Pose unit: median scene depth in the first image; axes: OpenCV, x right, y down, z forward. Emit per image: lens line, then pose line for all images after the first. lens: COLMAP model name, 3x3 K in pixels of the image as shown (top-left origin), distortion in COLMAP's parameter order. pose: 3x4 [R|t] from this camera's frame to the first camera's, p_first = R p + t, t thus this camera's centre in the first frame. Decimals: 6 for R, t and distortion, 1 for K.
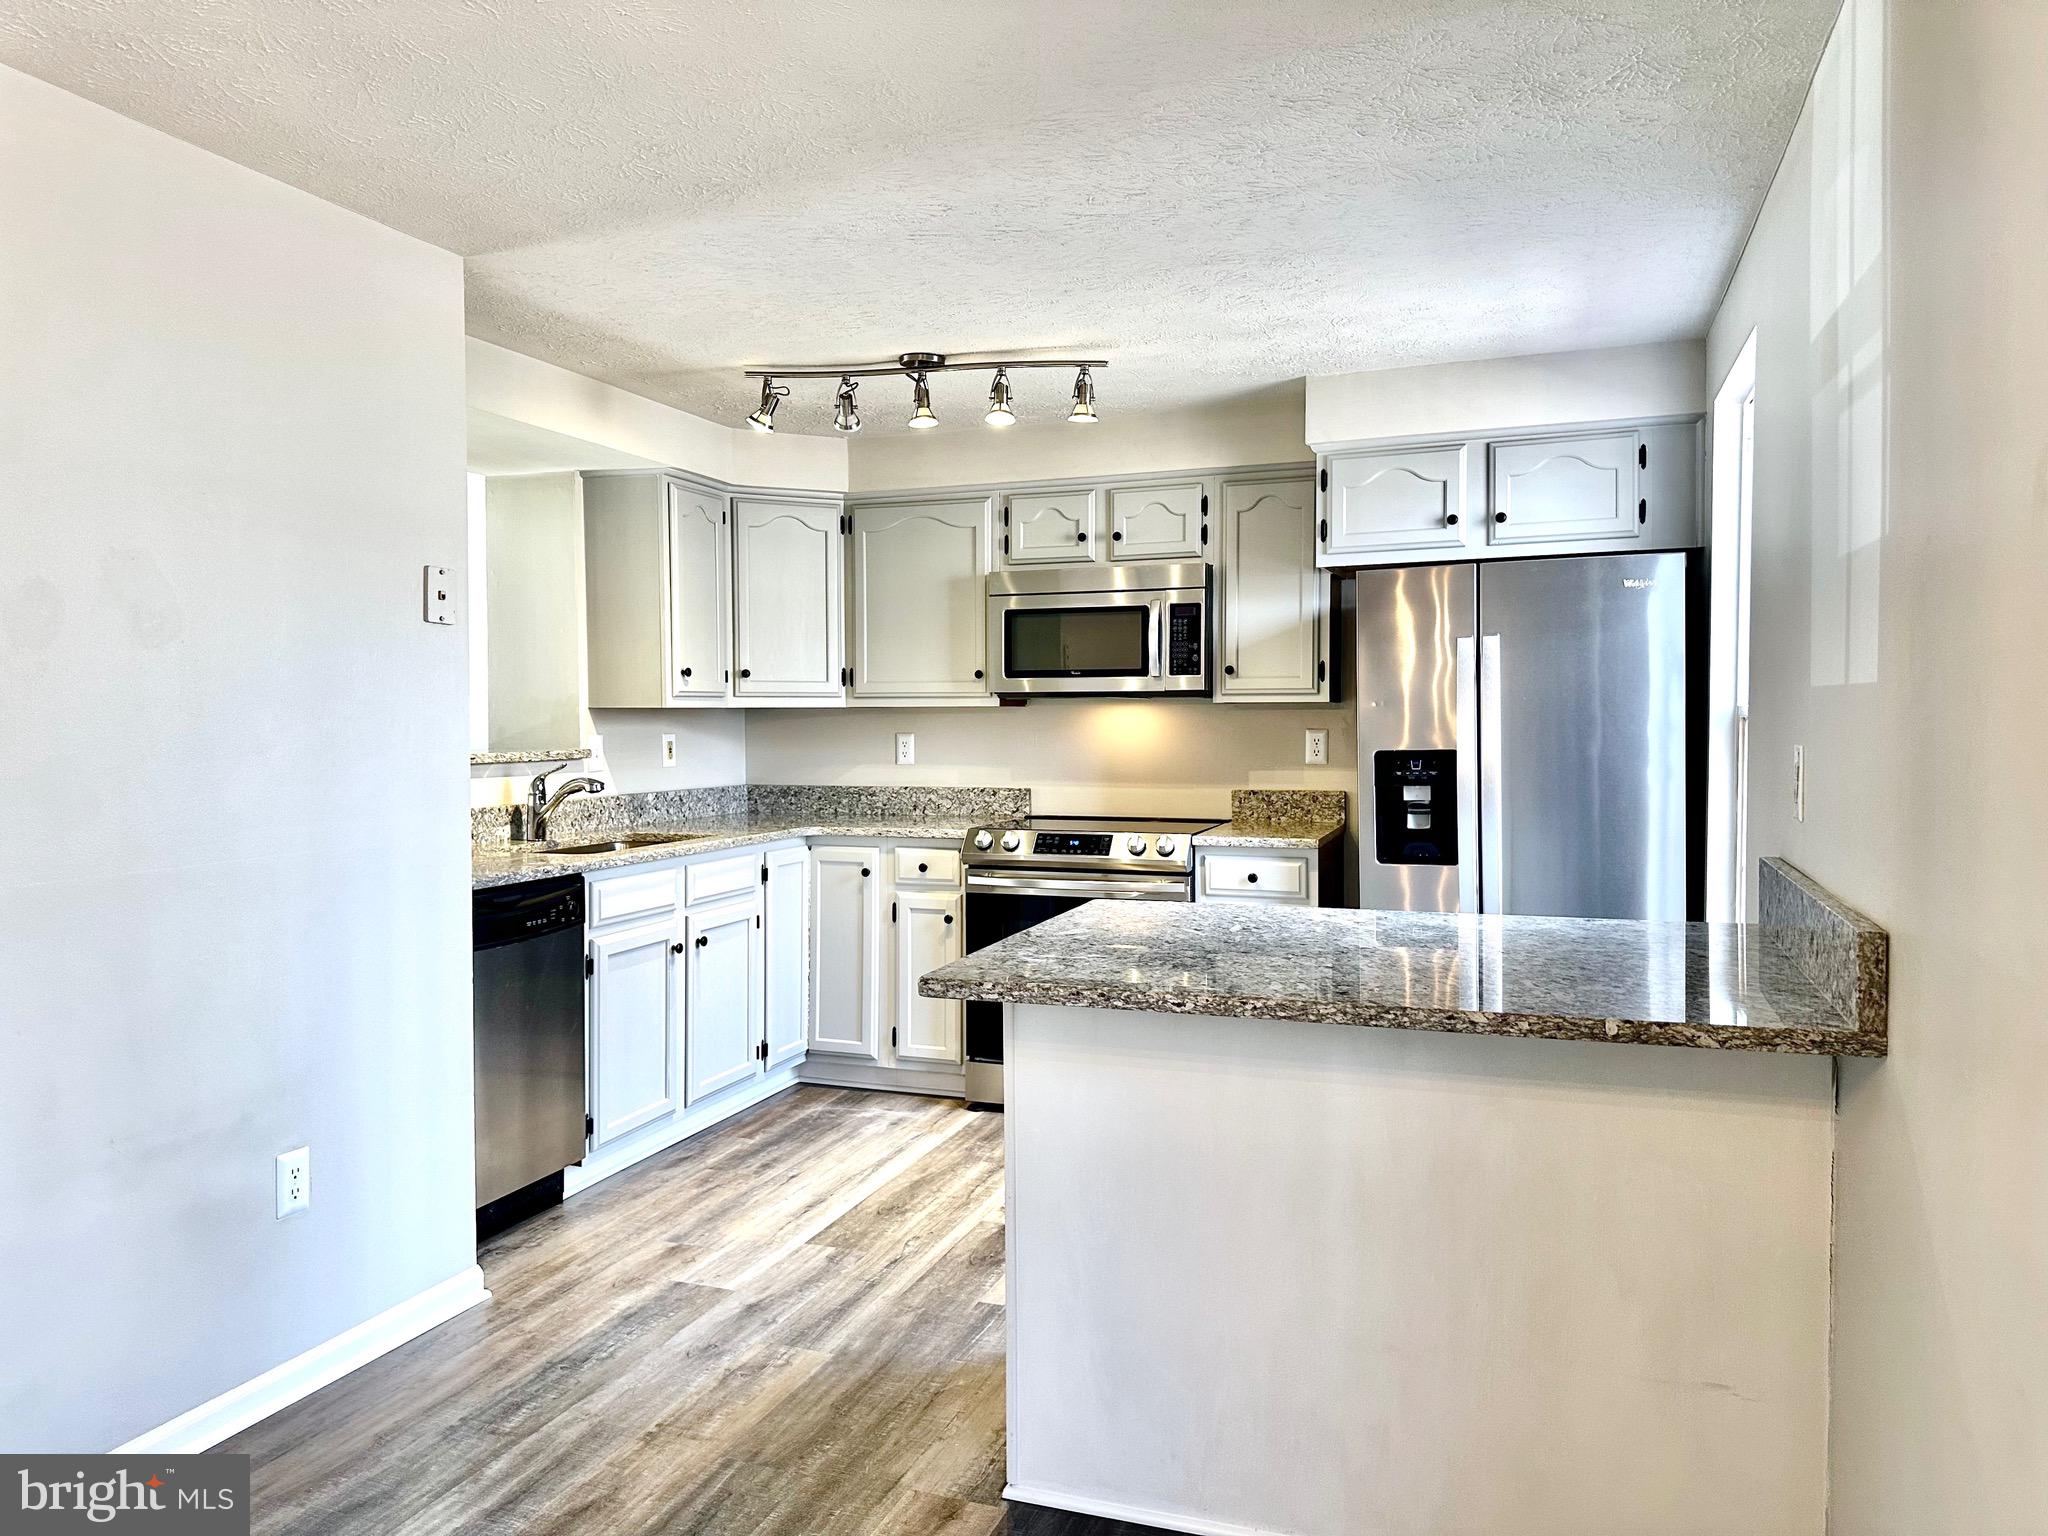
lens RADIAL K [[1436.1, 0, 1014.6], [0, 1436.1, 757.0], [0, 0, 1]] dist [0.148406, -0.252393]
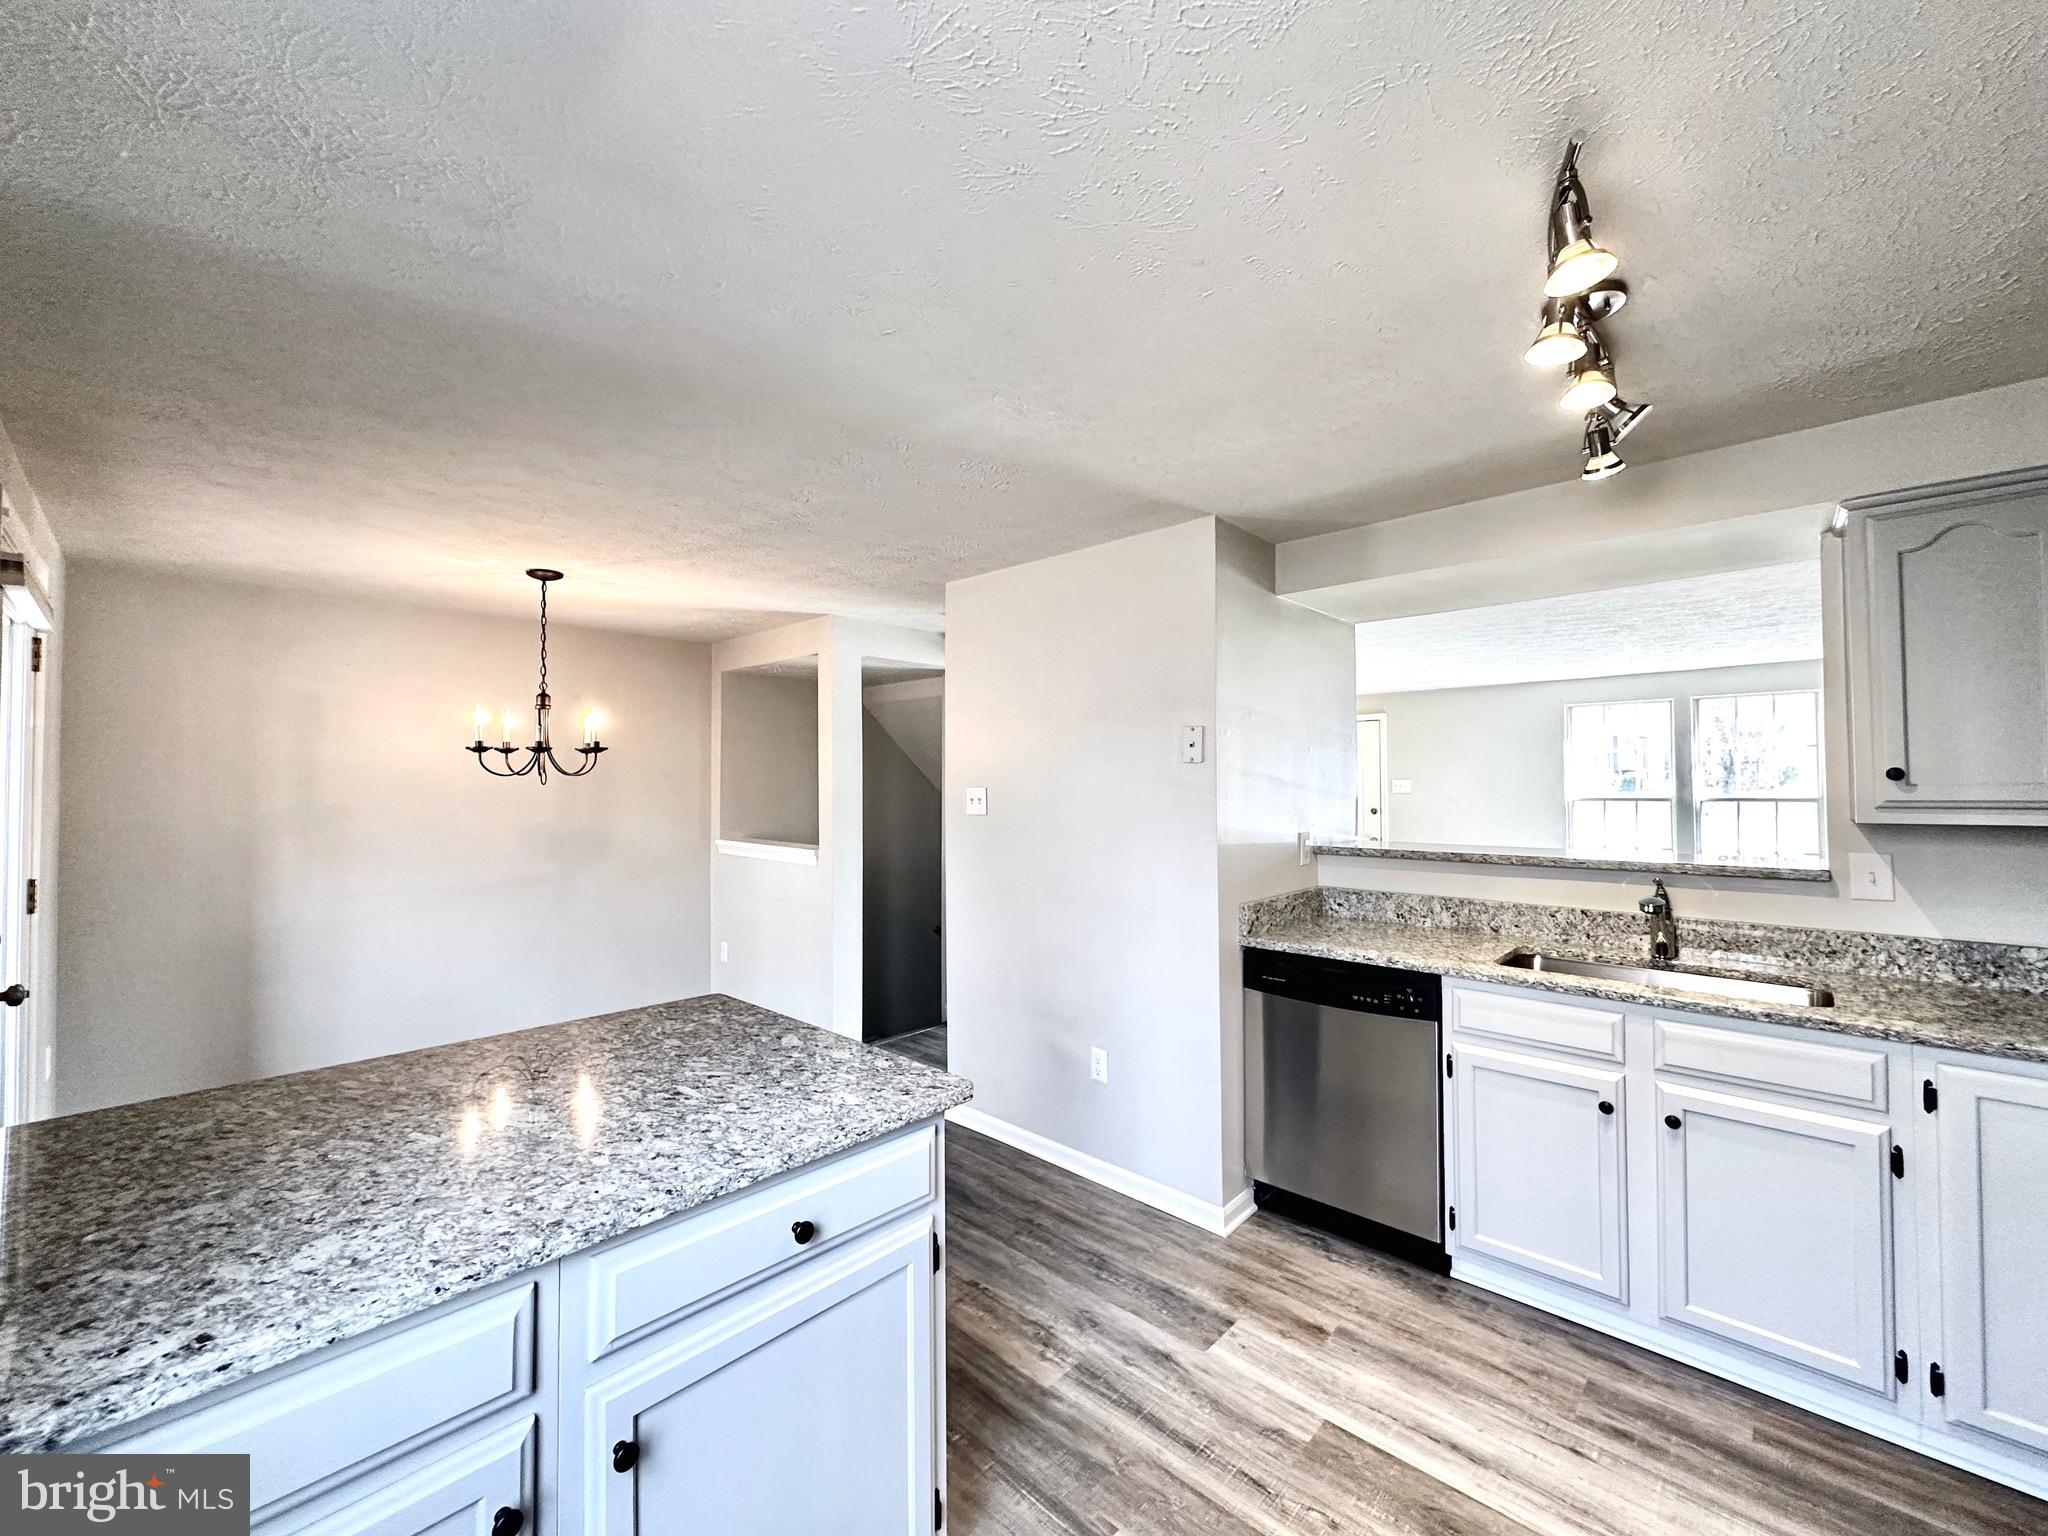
lens RADIAL K [[815.7, 0, 1022.1], [0, 815.7, 766.7], [0, 0, 1]] dist [-0.001772, 0.000140]
pose [[-0.391741, -0.016620, -0.919926, 0.366104], [-0.022829, 0.999705, -0.008340, -0.059161], [0.919792, 0.017733, -0.392004, 0.920355]]
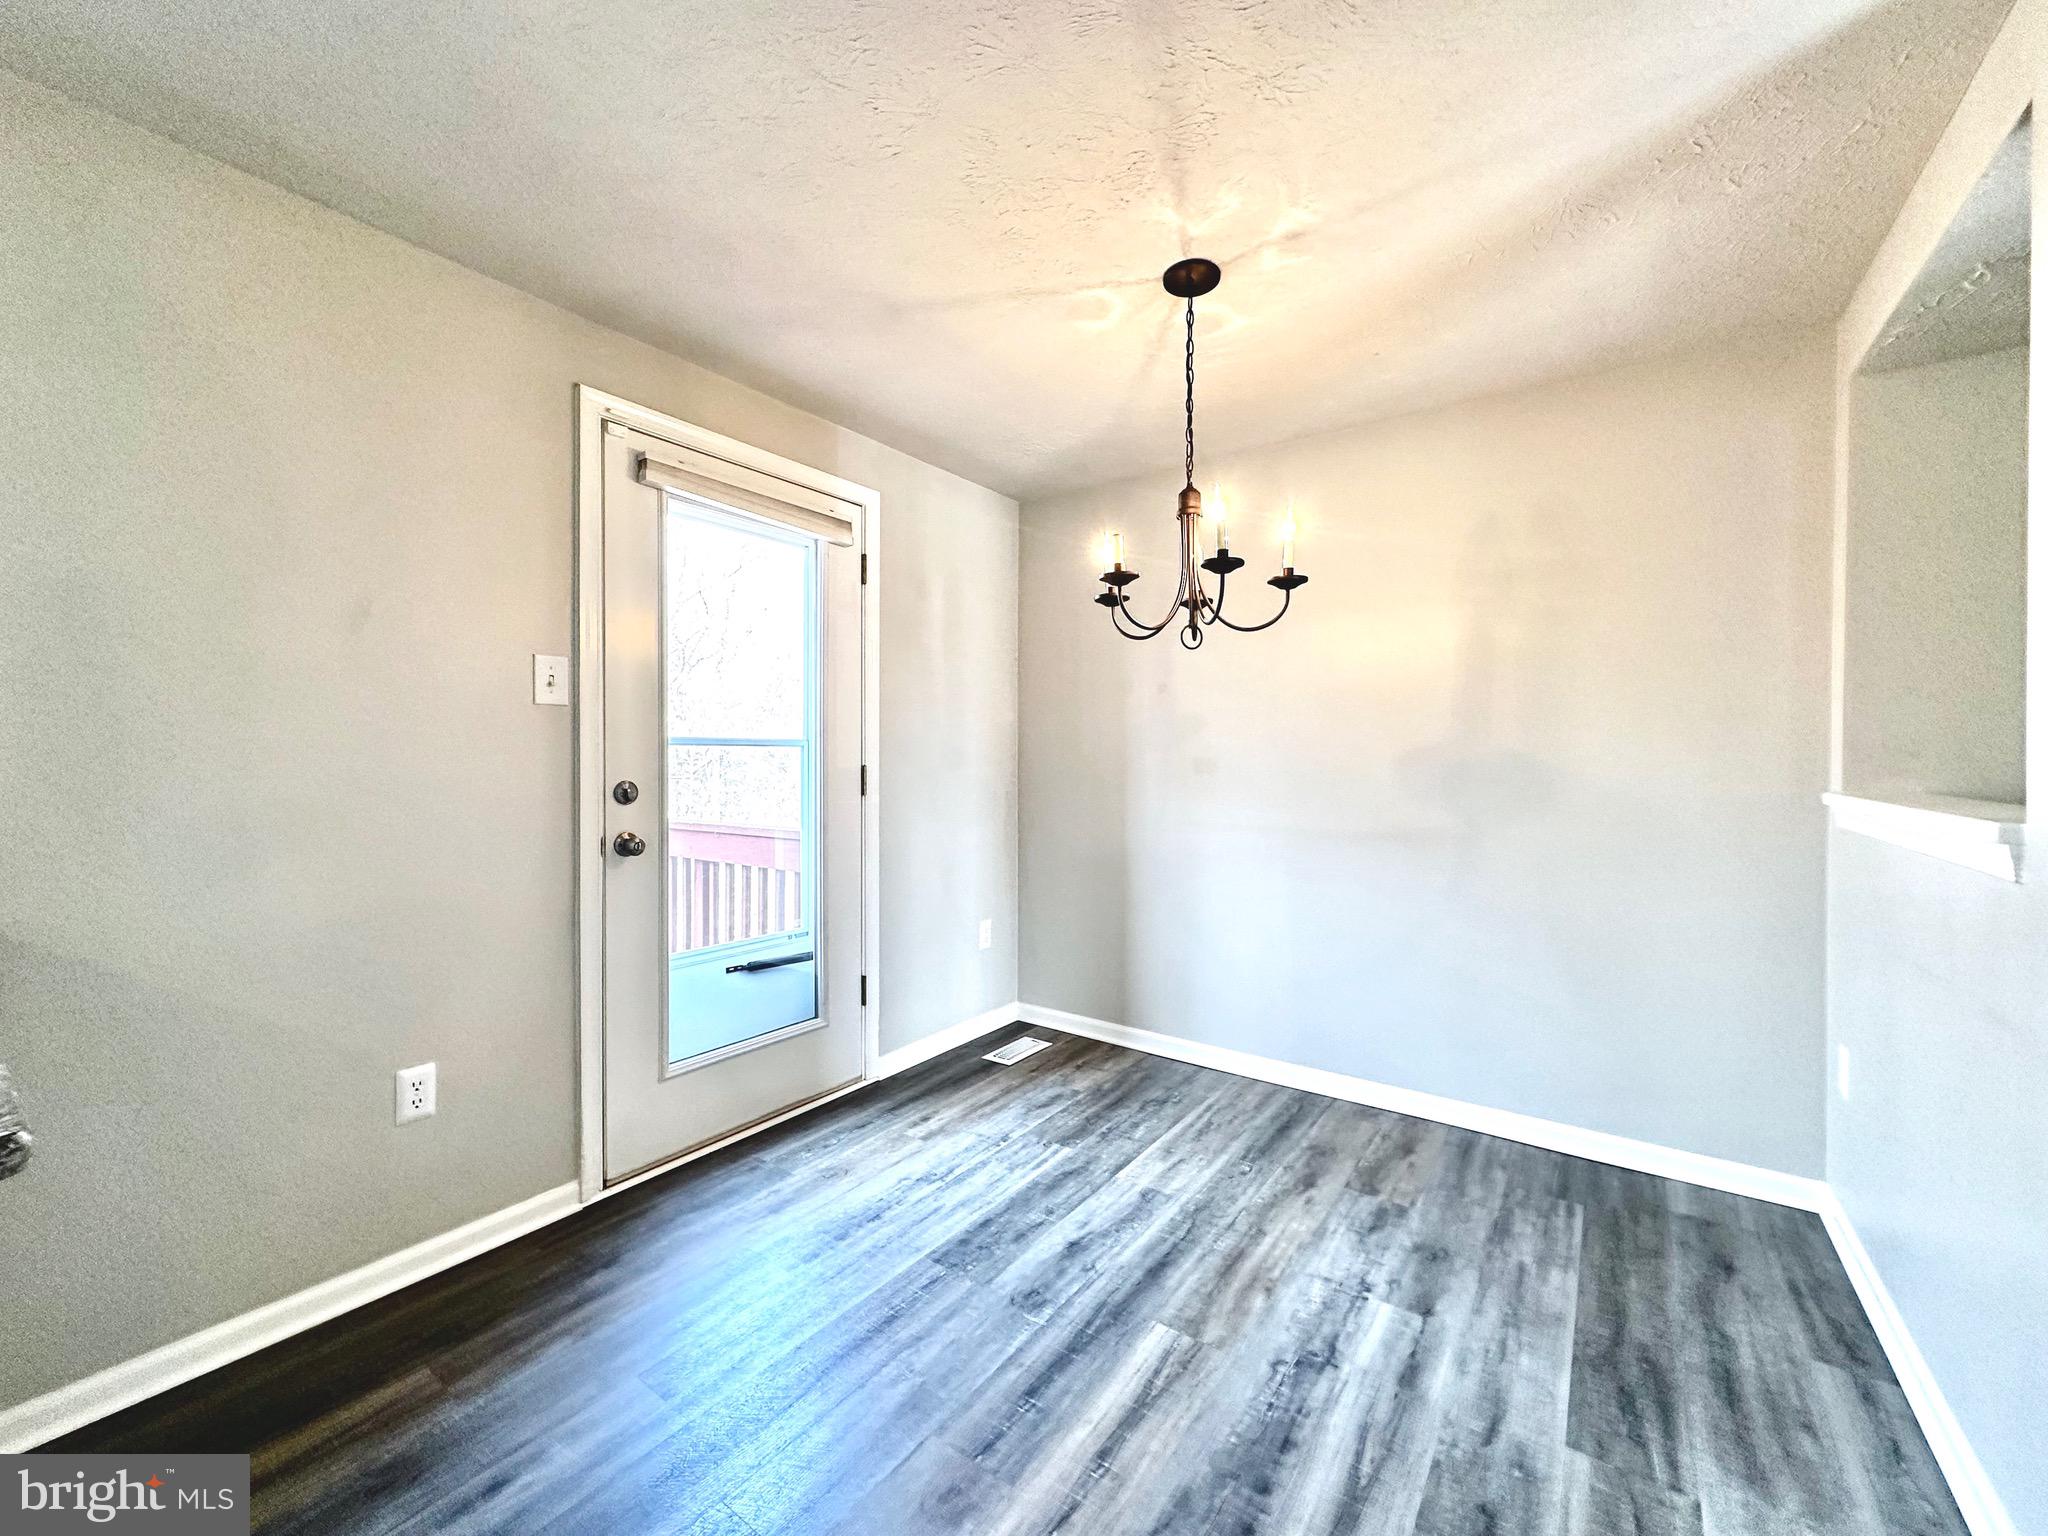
lens RADIAL K [[815.7, 0, 1022.1], [0, 815.7, 766.7], [0, 0, 1]] dist [-0.001772, 0.000140]
pose [[-0.963165, -0.008098, 0.268791, -0.243960], [0.002223, 0.999273, 0.038072, 0.014108], [-0.268903, 0.037267, -0.962446, 0.632332]]
